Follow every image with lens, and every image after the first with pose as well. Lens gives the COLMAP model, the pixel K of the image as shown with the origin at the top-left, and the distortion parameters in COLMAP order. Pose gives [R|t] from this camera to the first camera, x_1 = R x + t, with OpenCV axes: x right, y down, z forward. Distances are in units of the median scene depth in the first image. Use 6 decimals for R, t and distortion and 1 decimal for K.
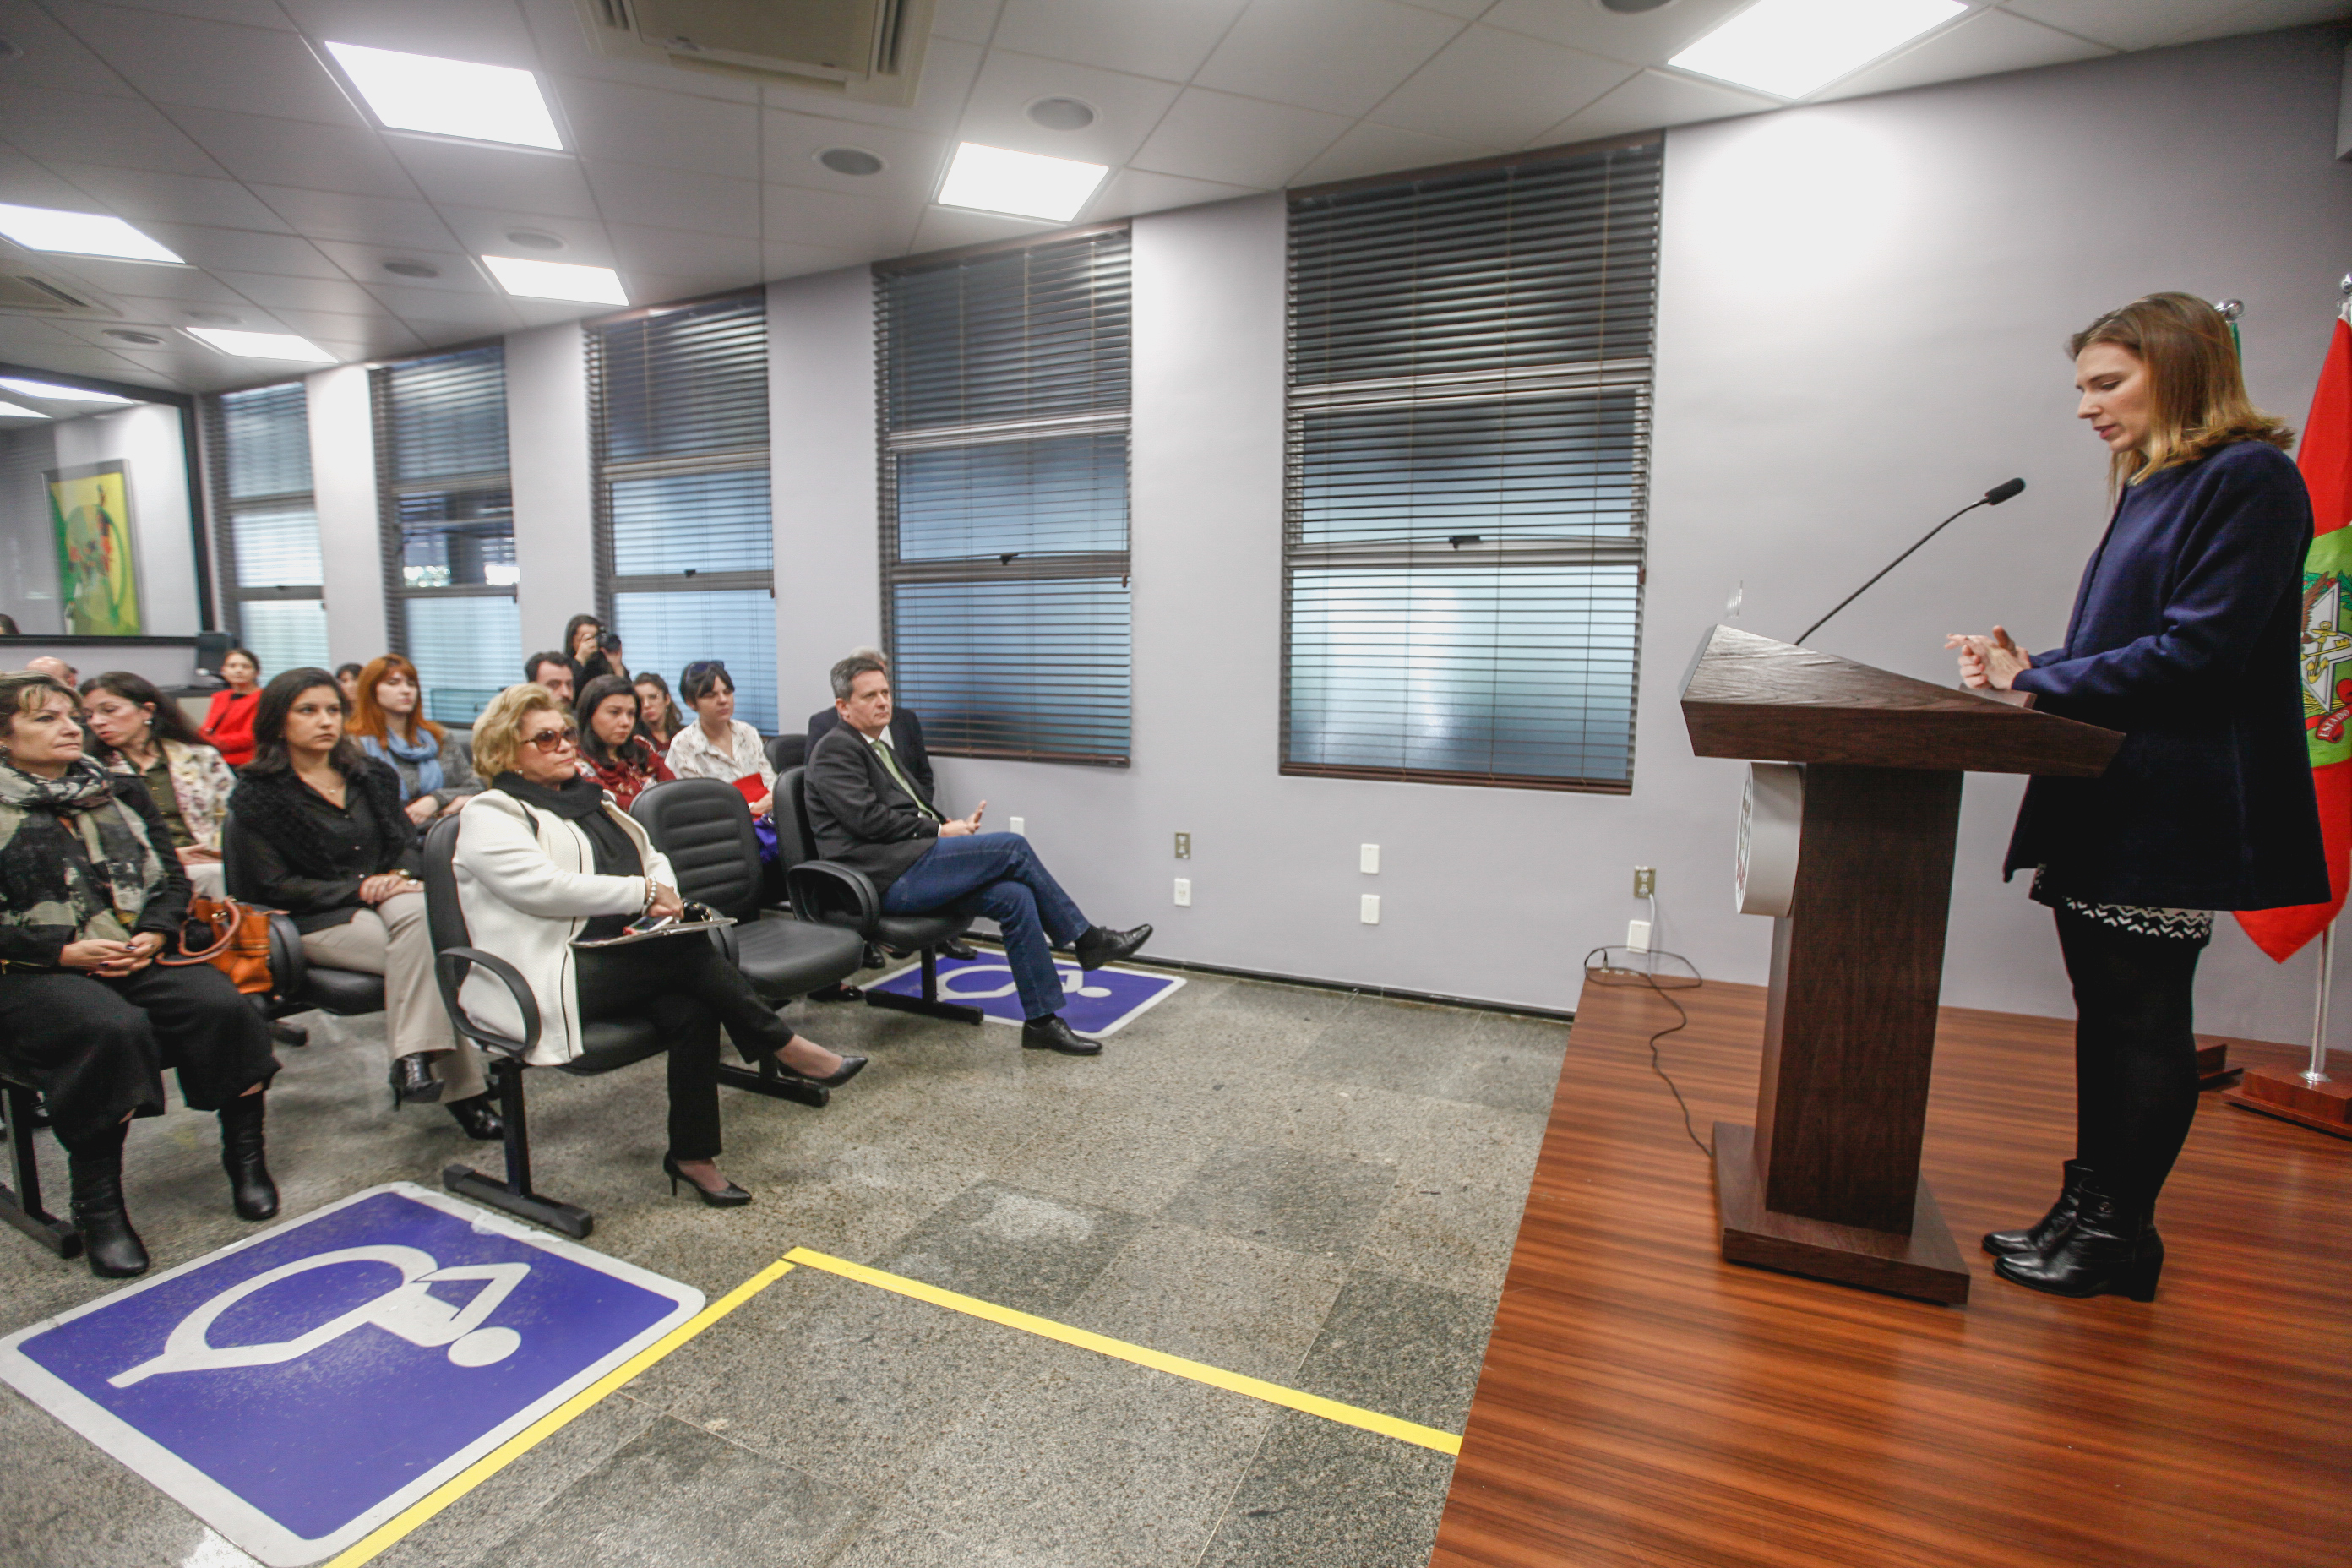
lens RADIAL K [[1080.4, 0, 1178.4], [0, 1080.4, 782.9], [0, 0, 1]] dist [-0.048259, 0.016709]
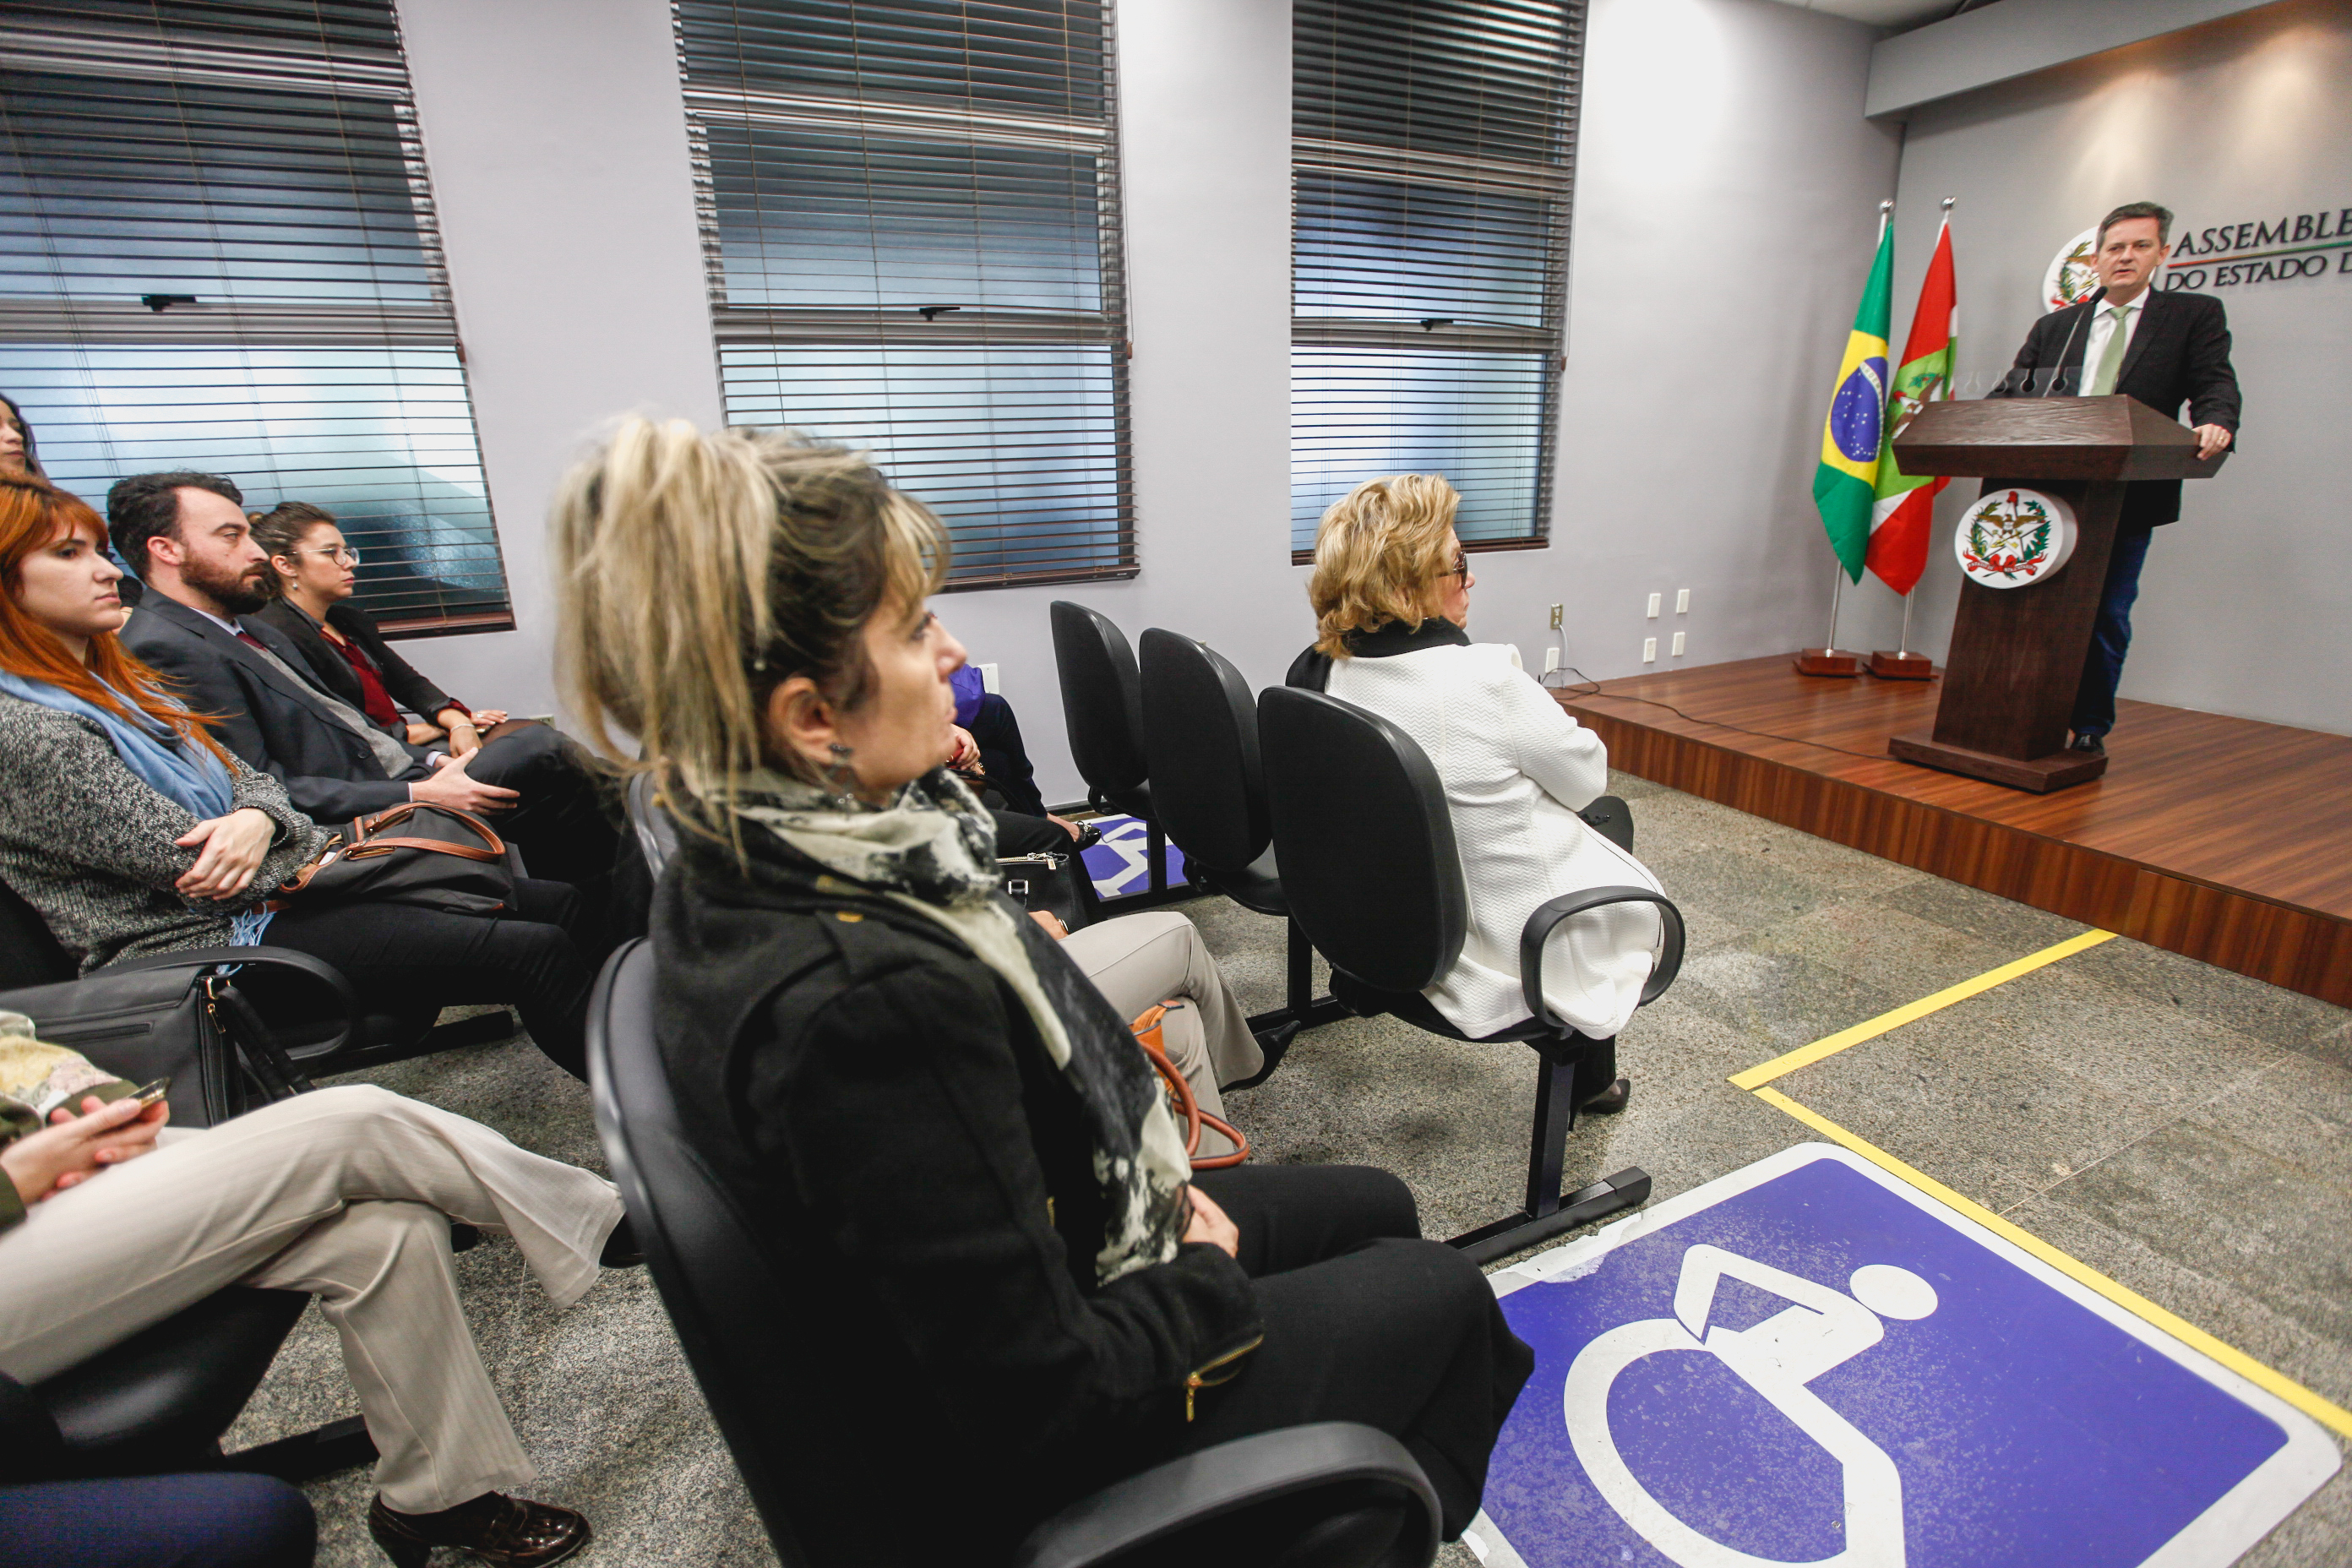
lens RADIAL K [[1079.9, 0, 1179.0], [0, 1079.9, 781.2], [0, 0, 1]] dist [-0.035730, 0.008713]
pose [[0.648640, -0.244213, 0.720851, -0.821249], [0.121249, 0.968184, 0.218902, -0.051086], [-0.751375, -0.054586, 0.657614, 0.487868]]
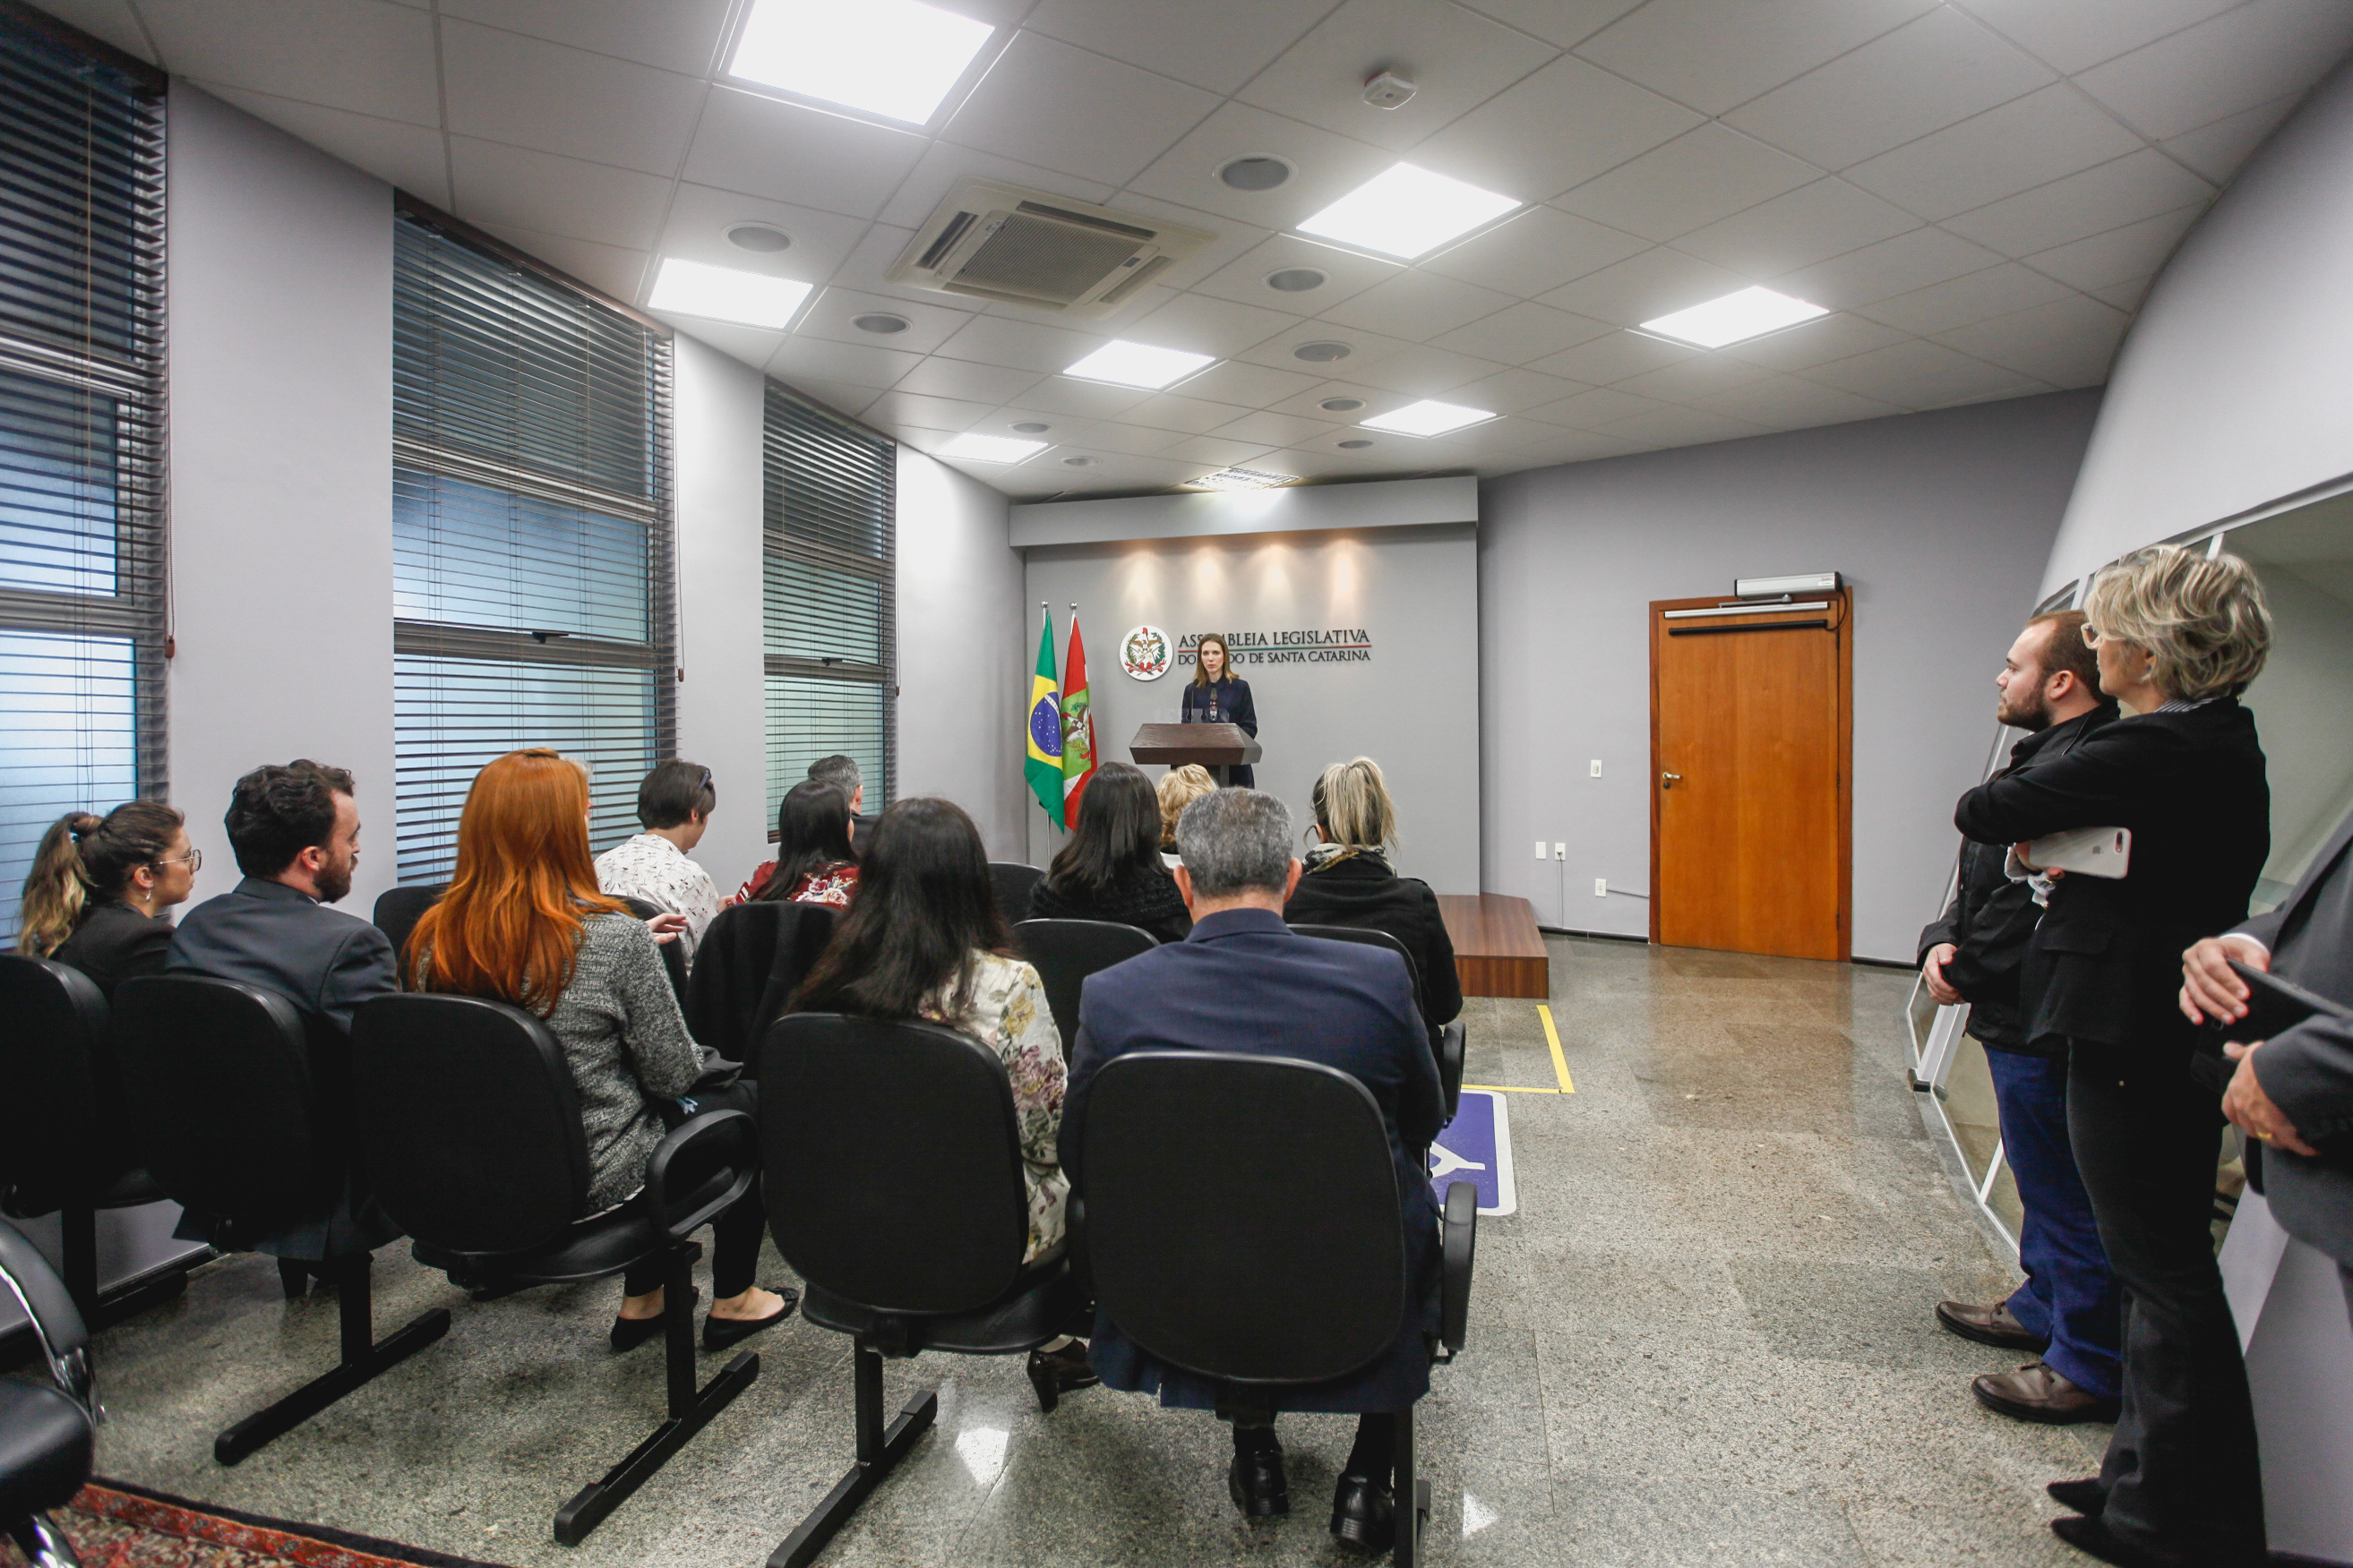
lens RADIAL K [[1155.3, 0, 1169.2], [0, 1155.3, 738.1], [0, 0, 1]] dist [-0.088803, 0.089771]
pose [[-0.172726, -0.013137, 0.984882, -1.398063], [0.131857, 0.990602, 0.036338, -0.125287], [-0.976104, 0.136141, -0.169370, 0.873420]]
